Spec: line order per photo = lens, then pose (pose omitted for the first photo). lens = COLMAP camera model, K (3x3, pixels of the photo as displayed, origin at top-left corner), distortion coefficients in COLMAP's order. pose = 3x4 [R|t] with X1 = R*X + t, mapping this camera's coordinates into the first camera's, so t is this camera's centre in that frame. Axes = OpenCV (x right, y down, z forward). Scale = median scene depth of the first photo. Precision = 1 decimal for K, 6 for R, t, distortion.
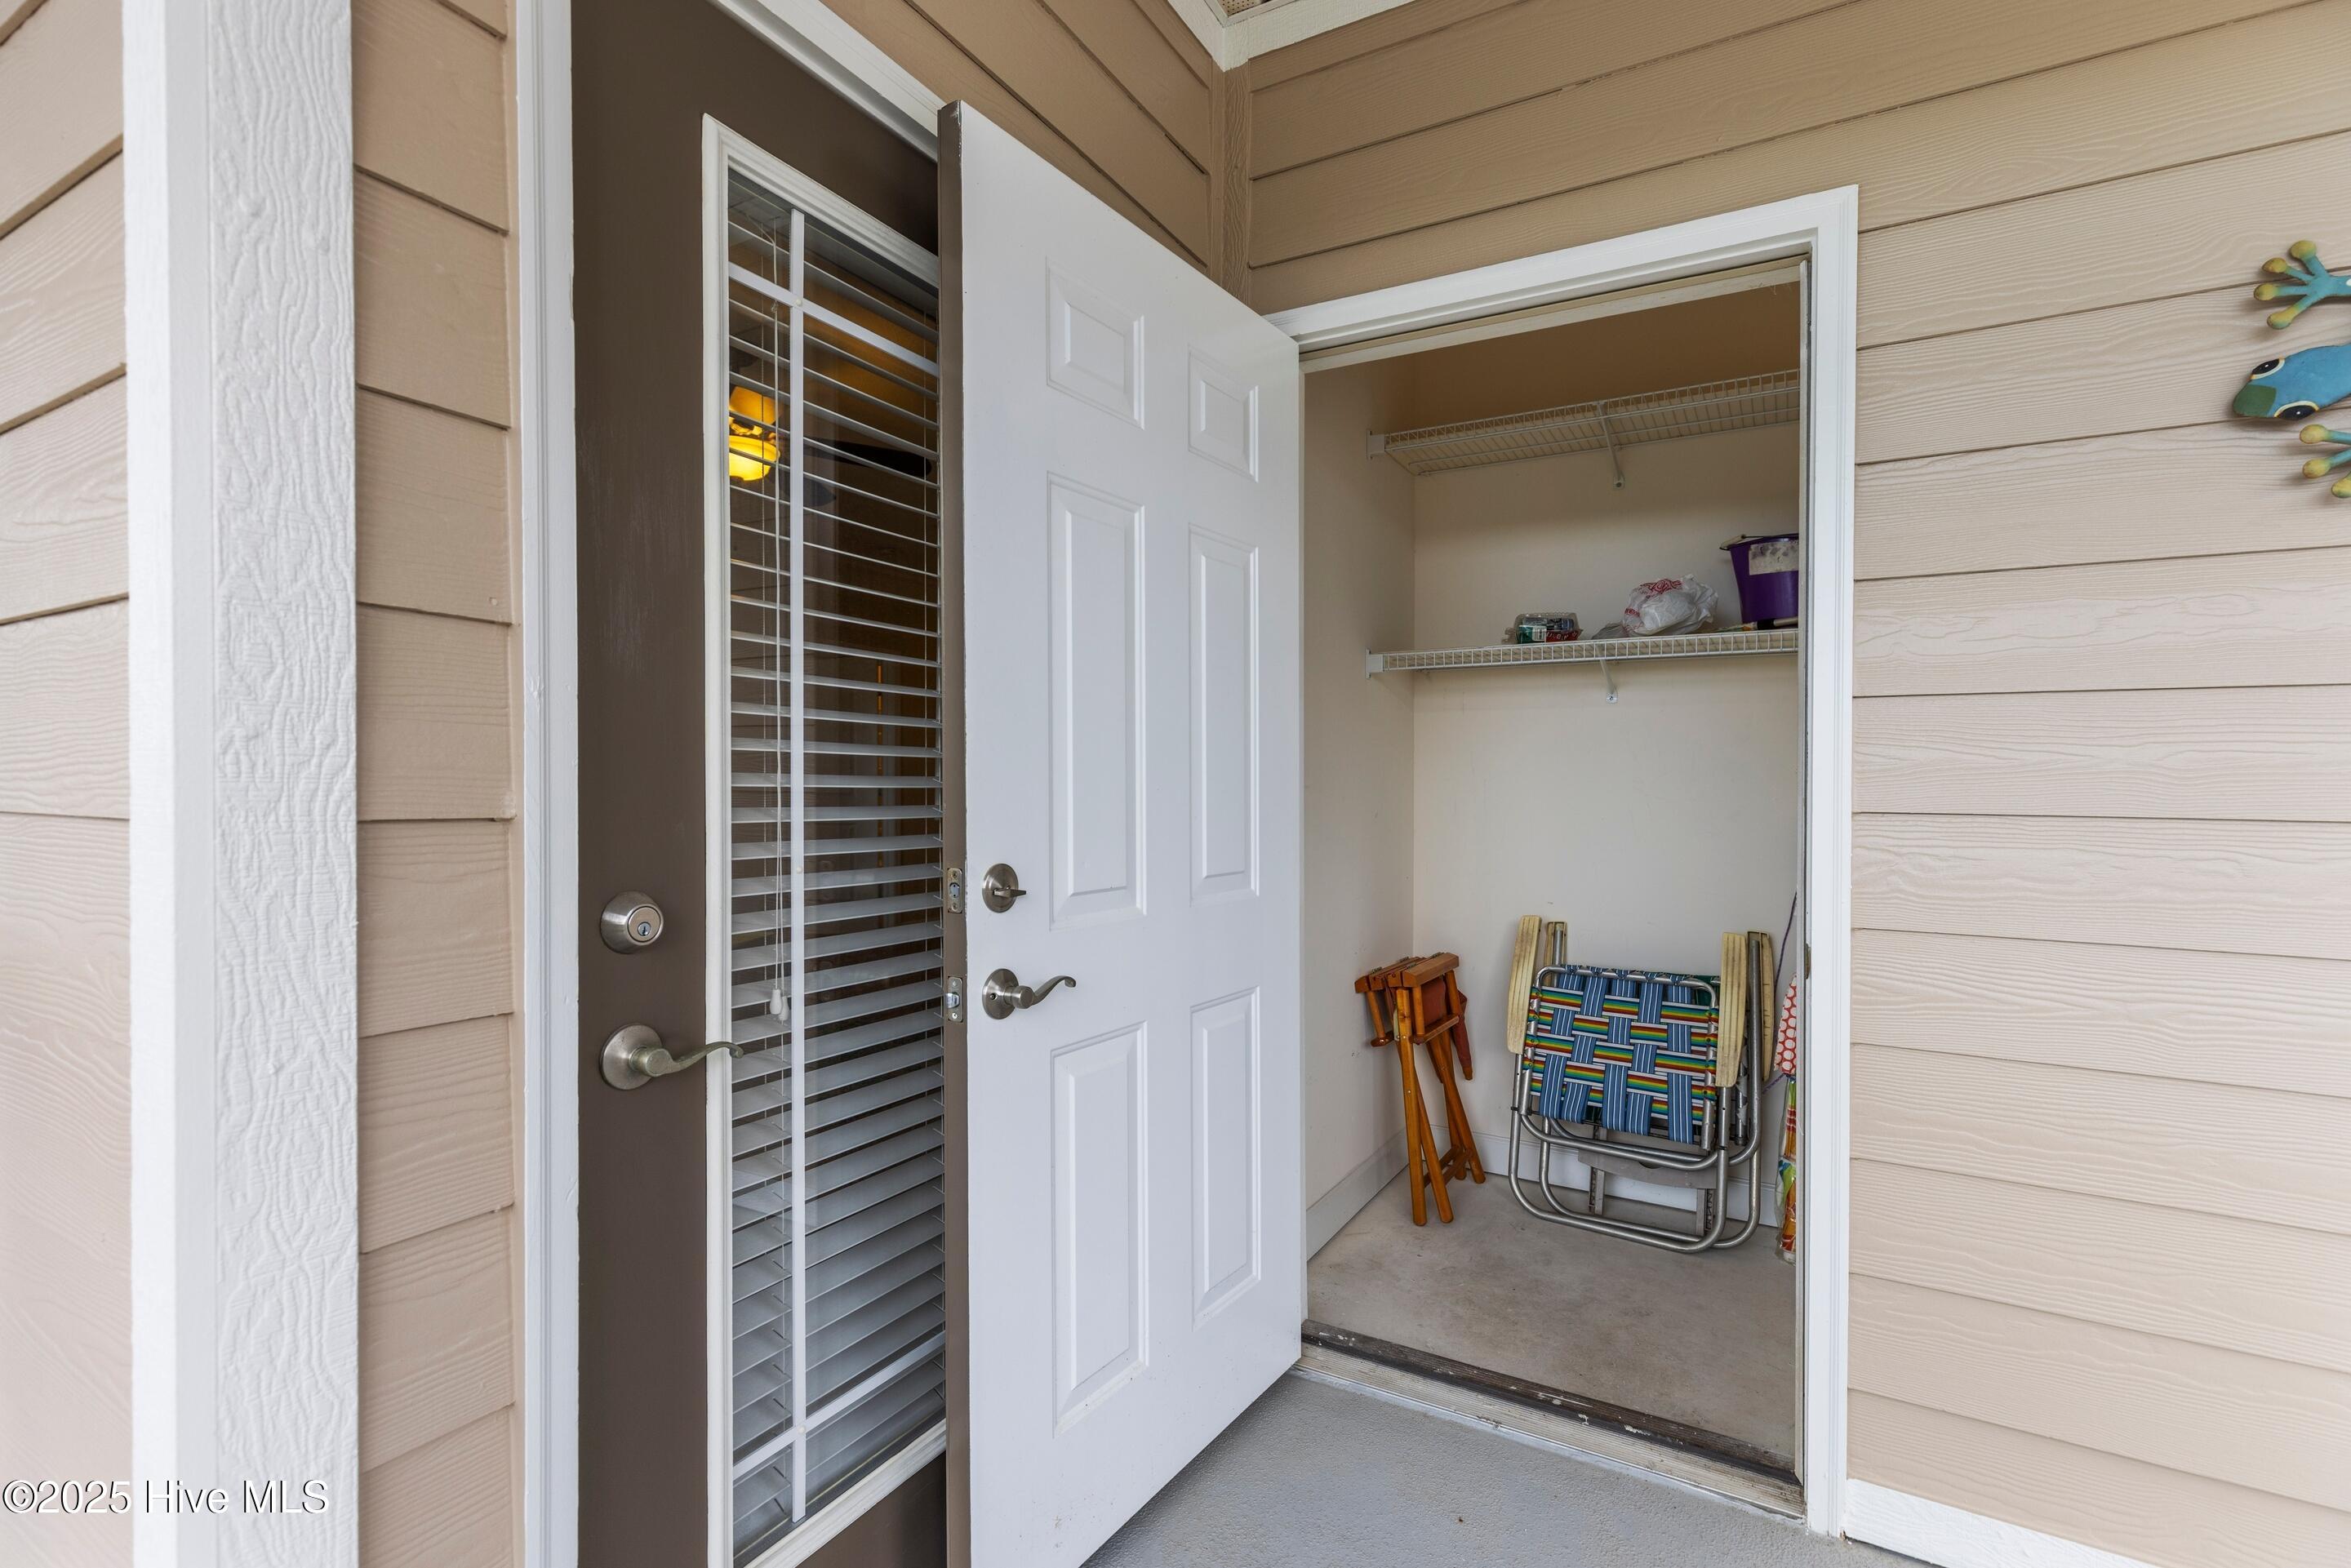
lens RADIAL K [[1077.4, 0, 1195.7], [0, 1077.4, 818.3], [0, 0, 1]] dist [0.008977, -0.001391]
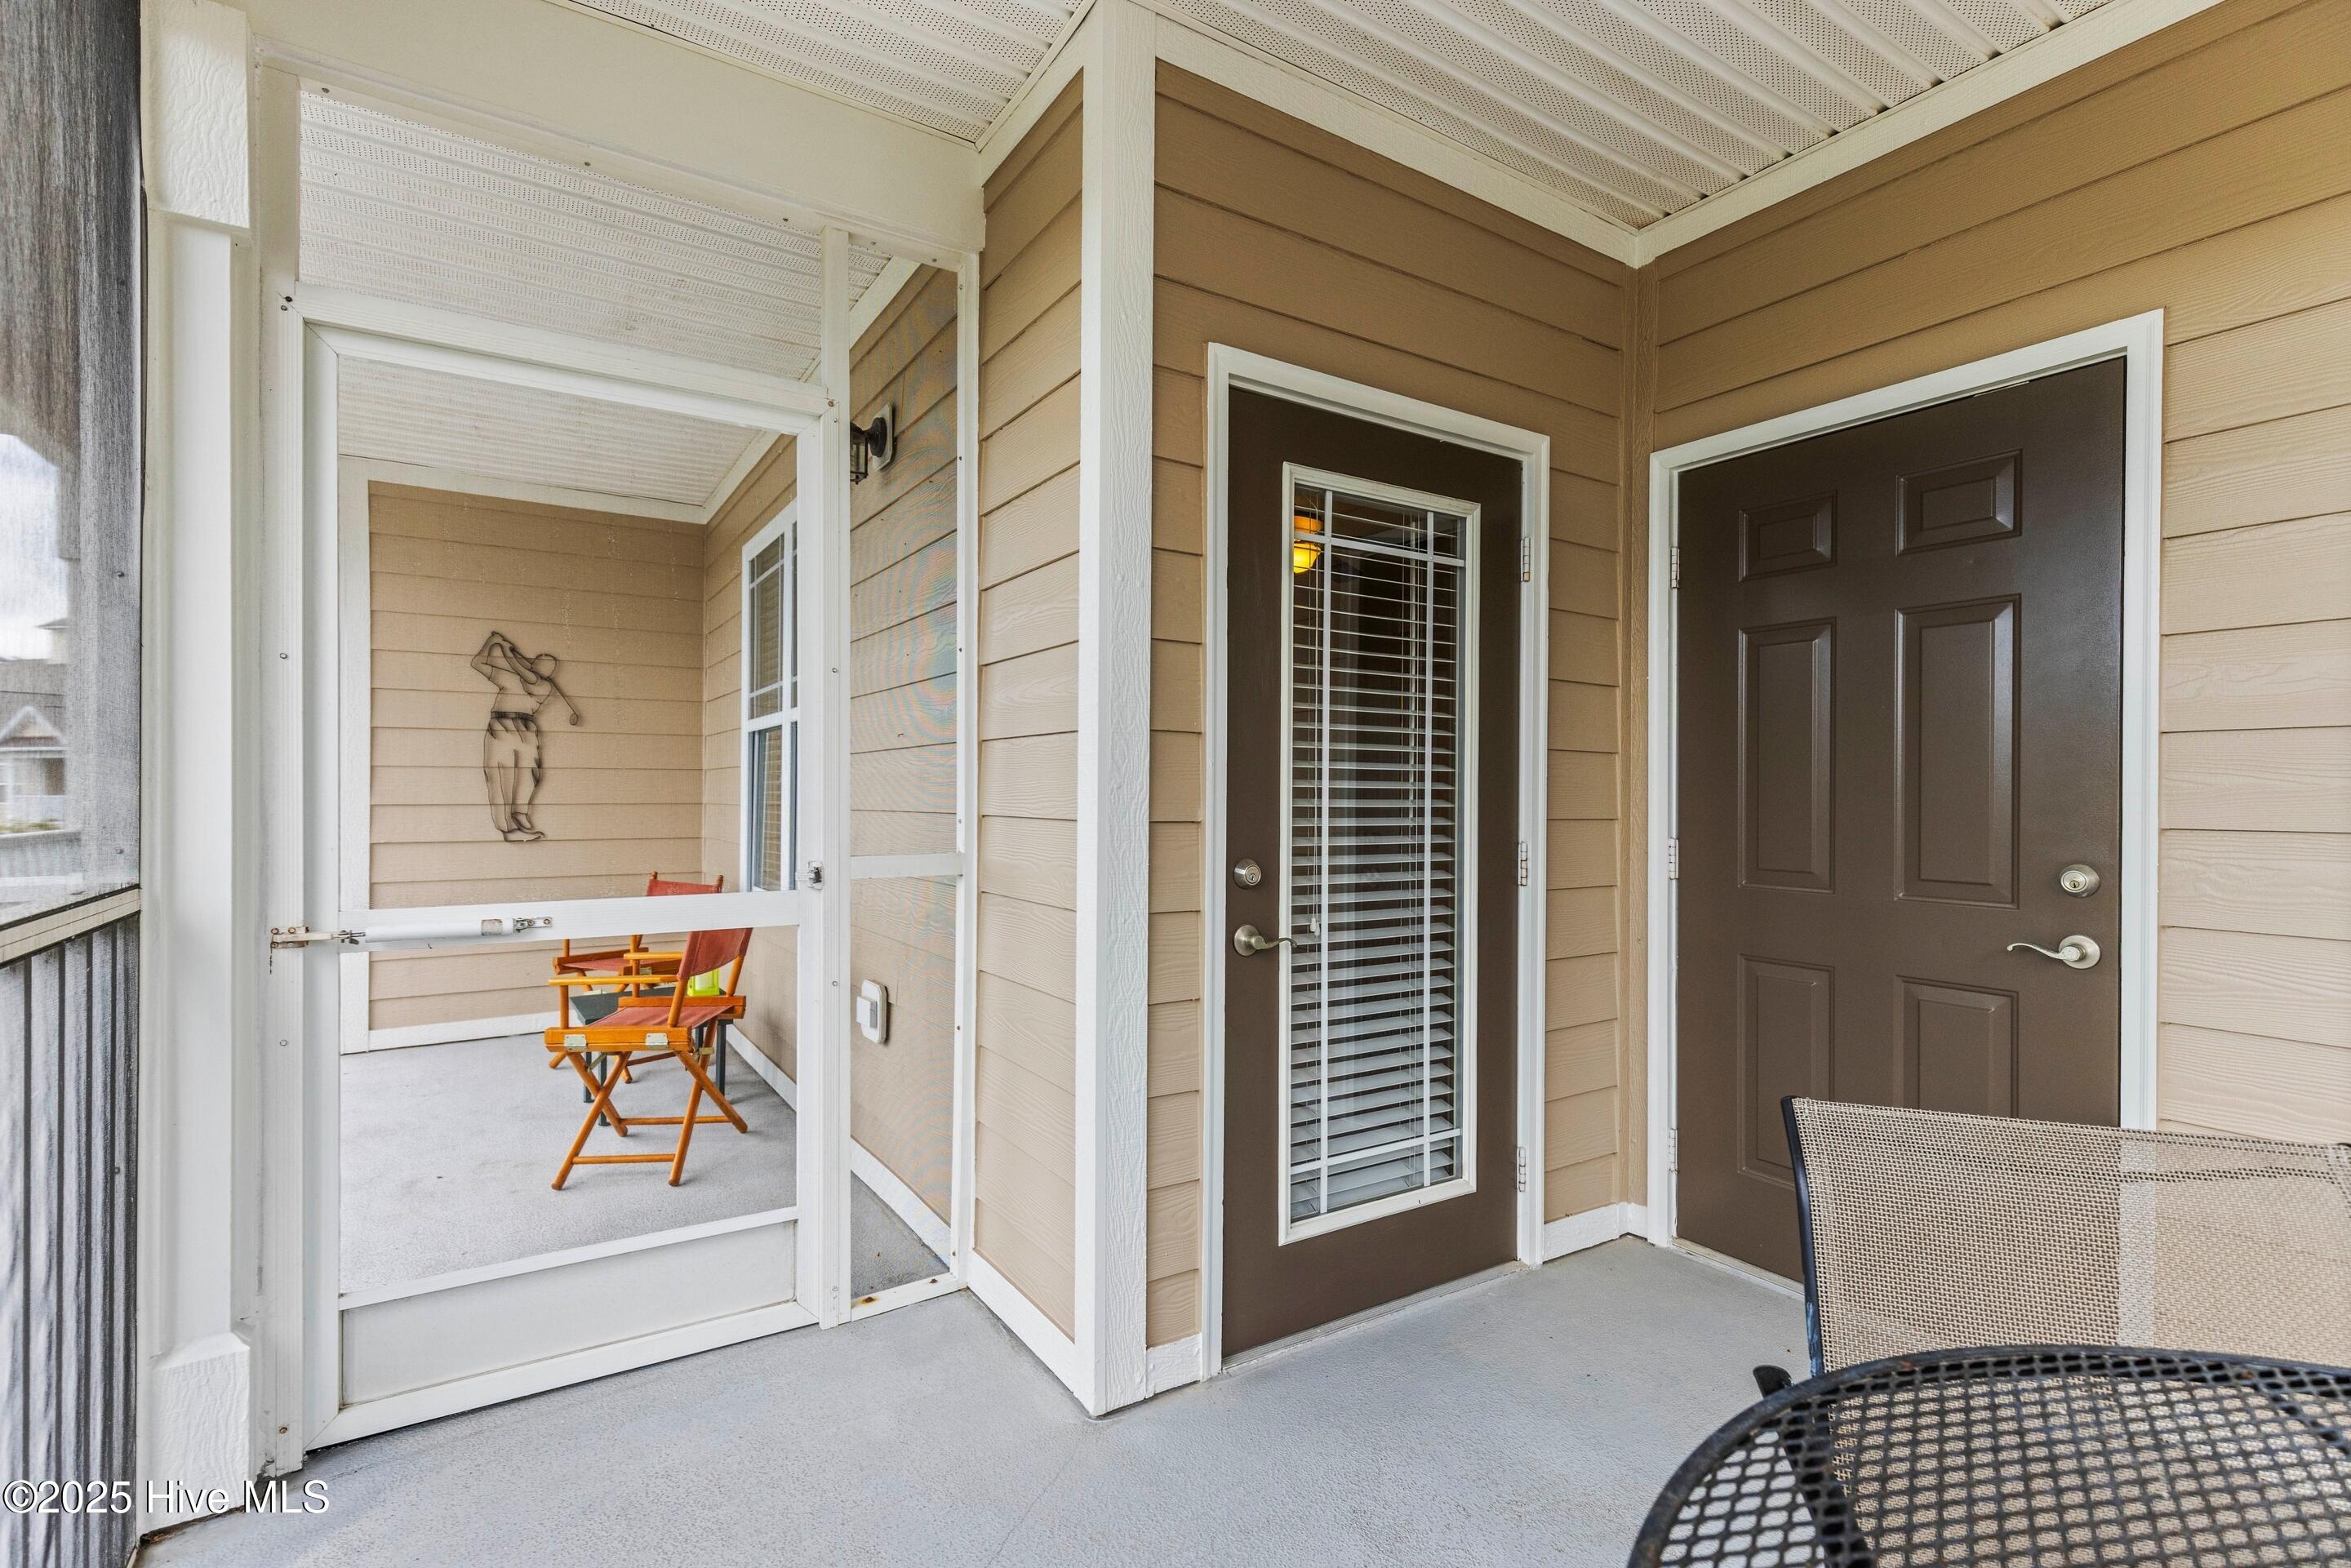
lens RADIAL K [[1077.4, 0, 1182.0], [0, 1077.4, 791.1], [0, 0, 1]] dist [0.008977, -0.001391]
pose [[0.881159, -0.005279, -0.472790, 0.283336], [-0.013345, 0.999262, -0.036029, 0.013451], [0.472631, 0.038057, 0.880438, -0.731070]]
